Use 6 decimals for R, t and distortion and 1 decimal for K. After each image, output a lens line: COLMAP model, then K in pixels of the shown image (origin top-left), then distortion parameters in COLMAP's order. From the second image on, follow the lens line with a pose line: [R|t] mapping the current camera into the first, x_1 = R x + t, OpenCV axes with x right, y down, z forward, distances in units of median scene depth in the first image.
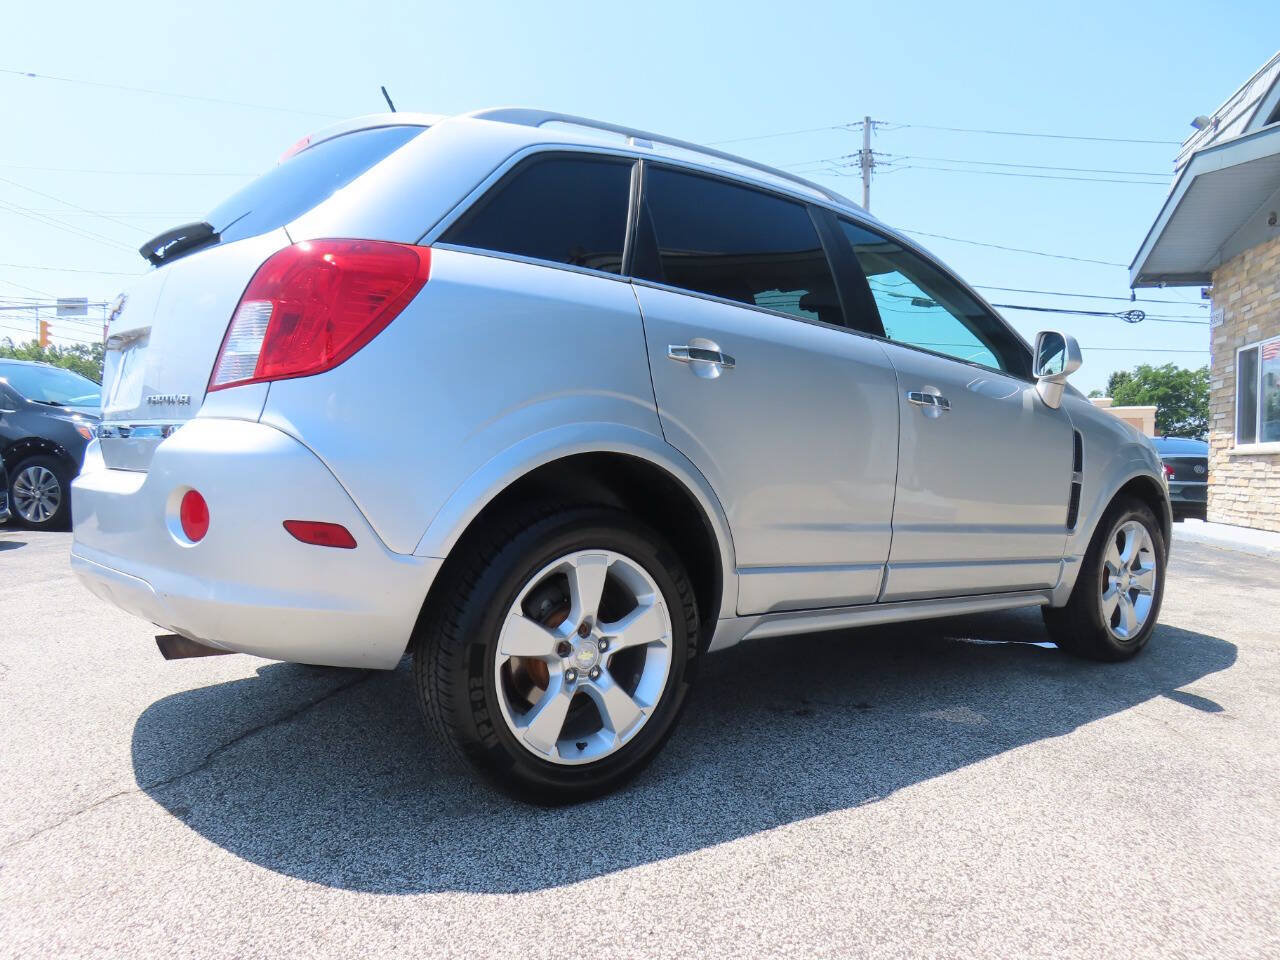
lens RADIAL K [[932.9, 0, 640.5], [0, 932.9, 479.4], [0, 0, 1]] dist [-0.006453, 0.002797]
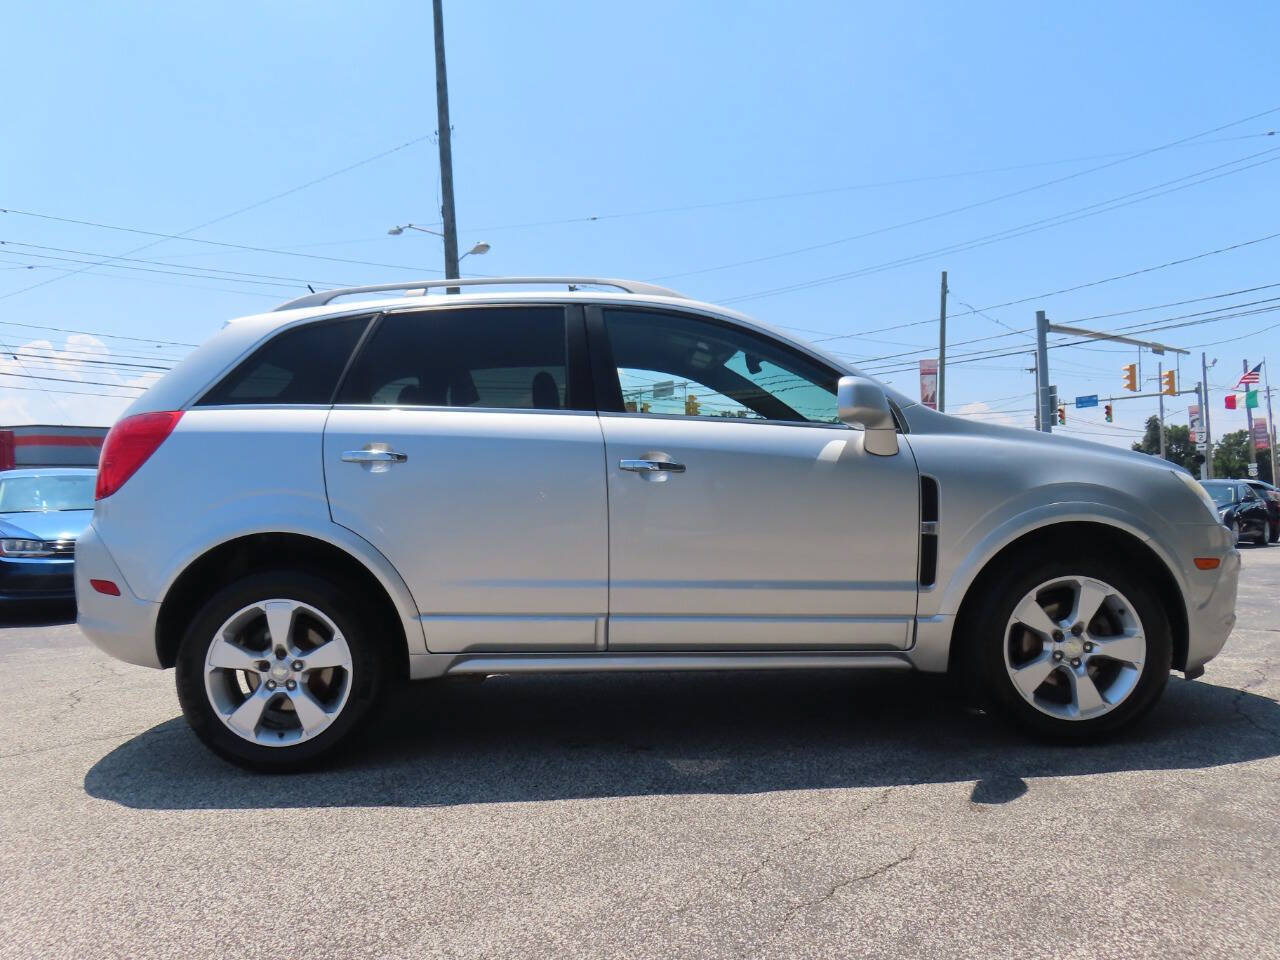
lens RADIAL K [[932.9, 0, 648.9], [0, 932.9, 479.3], [0, 0, 1]] dist [-0.006453, 0.002797]
pose [[0.805279, -0.057346, -0.590116, 1.198702], [0.030279, 0.997990, -0.055663, -0.012030], [0.592122, 0.026956, 0.805397, 0.150046]]
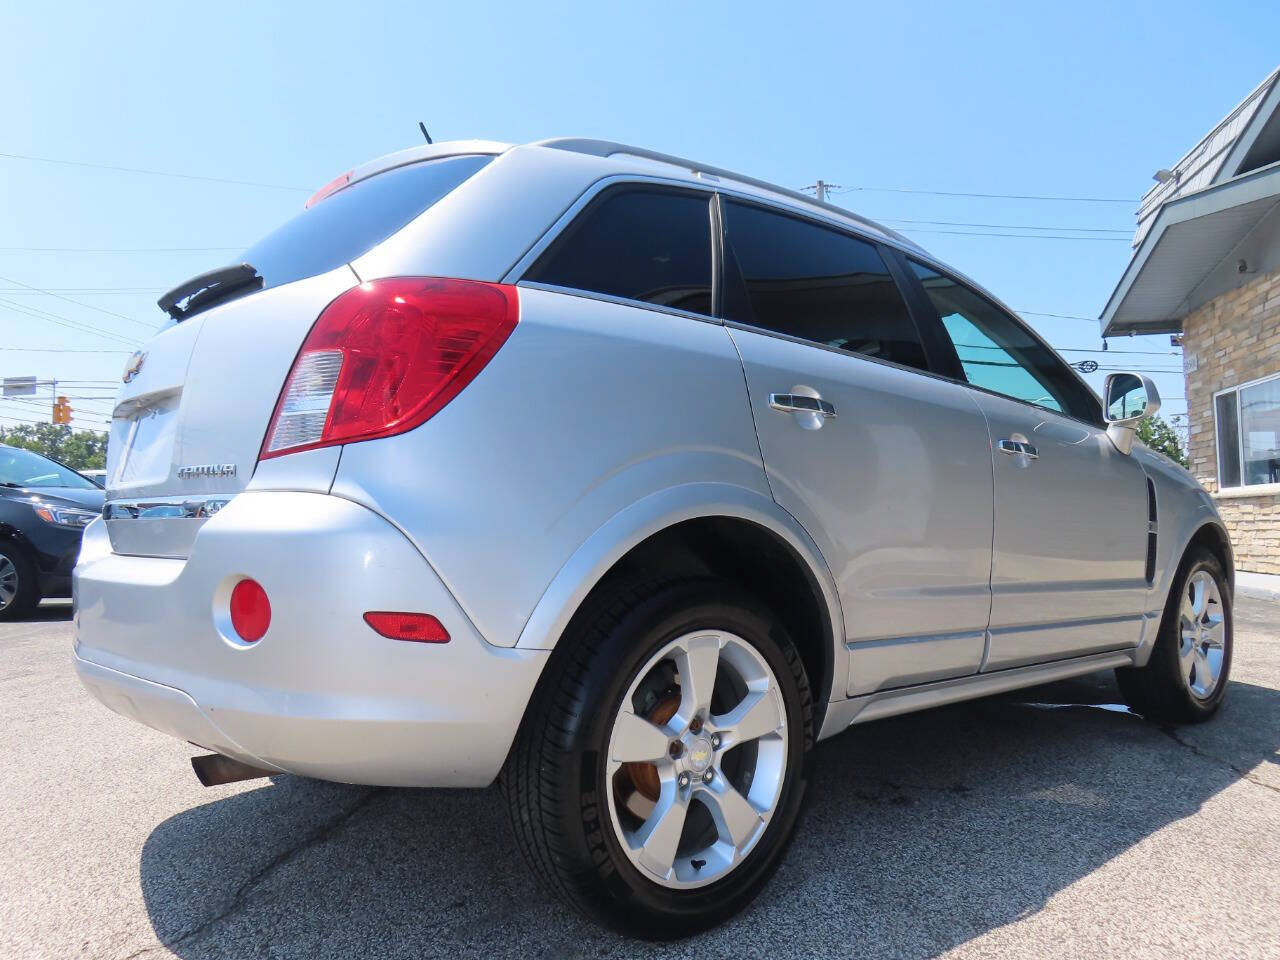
lens RADIAL K [[932.9, 0, 640.3], [0, 932.9, 479.1], [0, 0, 1]] dist [-0.006453, 0.002797]
pose [[0.998494, -0.031506, 0.044914, -0.133718], [0.034489, 0.997140, -0.067248, -0.007222], [-0.042667, 0.068696, 0.996725, 0.126236]]
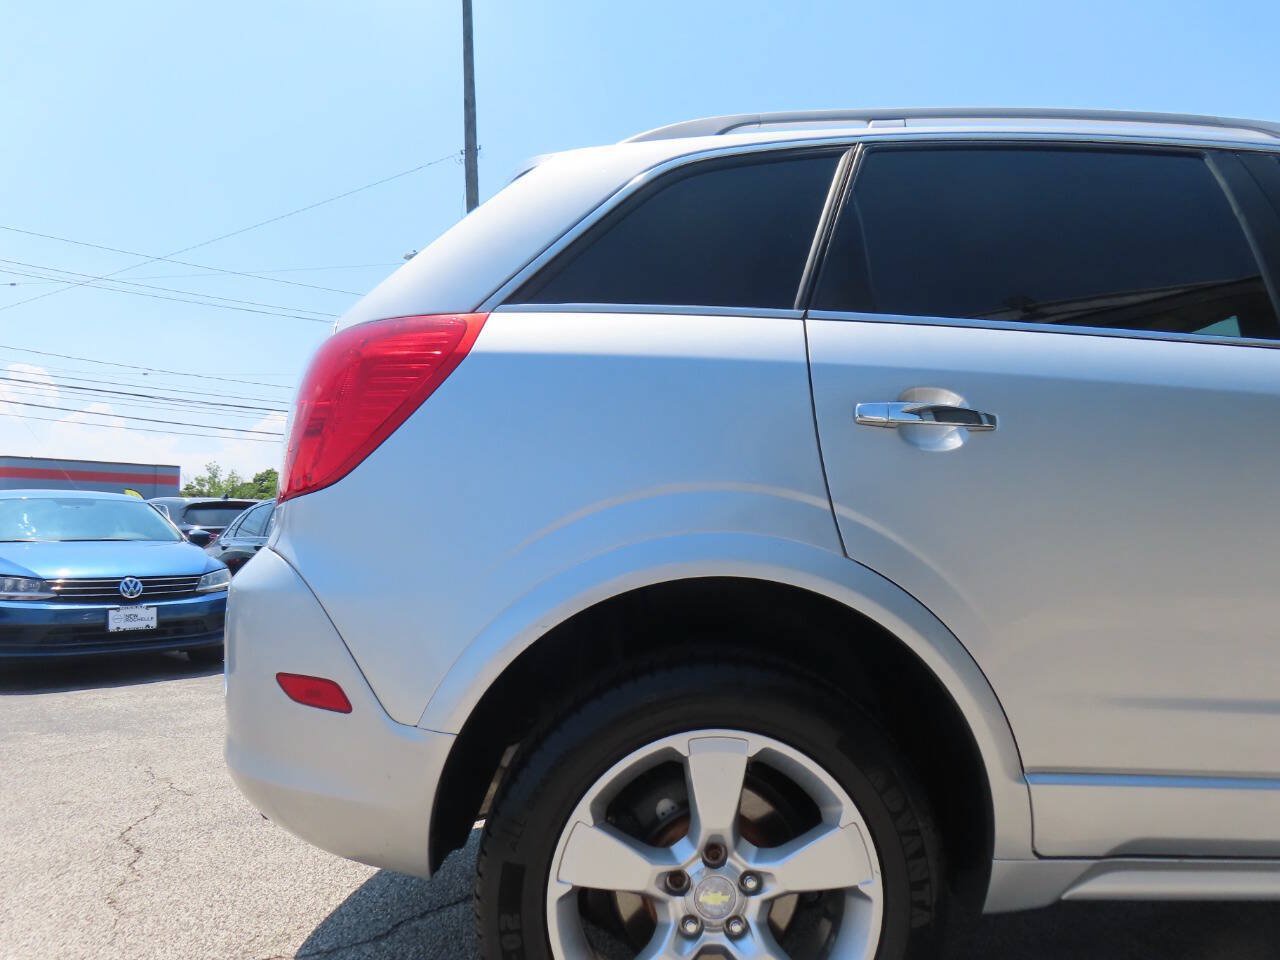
lens RADIAL K [[932.9, 0, 635.1], [0, 932.9, 485.8], [0, 0, 1]] dist [-0.006453, 0.002797]
pose [[0.818301, -0.063981, -0.571217, 0.260592], [0.004165, 0.994420, -0.105416, -0.022793], [0.574774, 0.083883, 0.814001, 0.398700]]
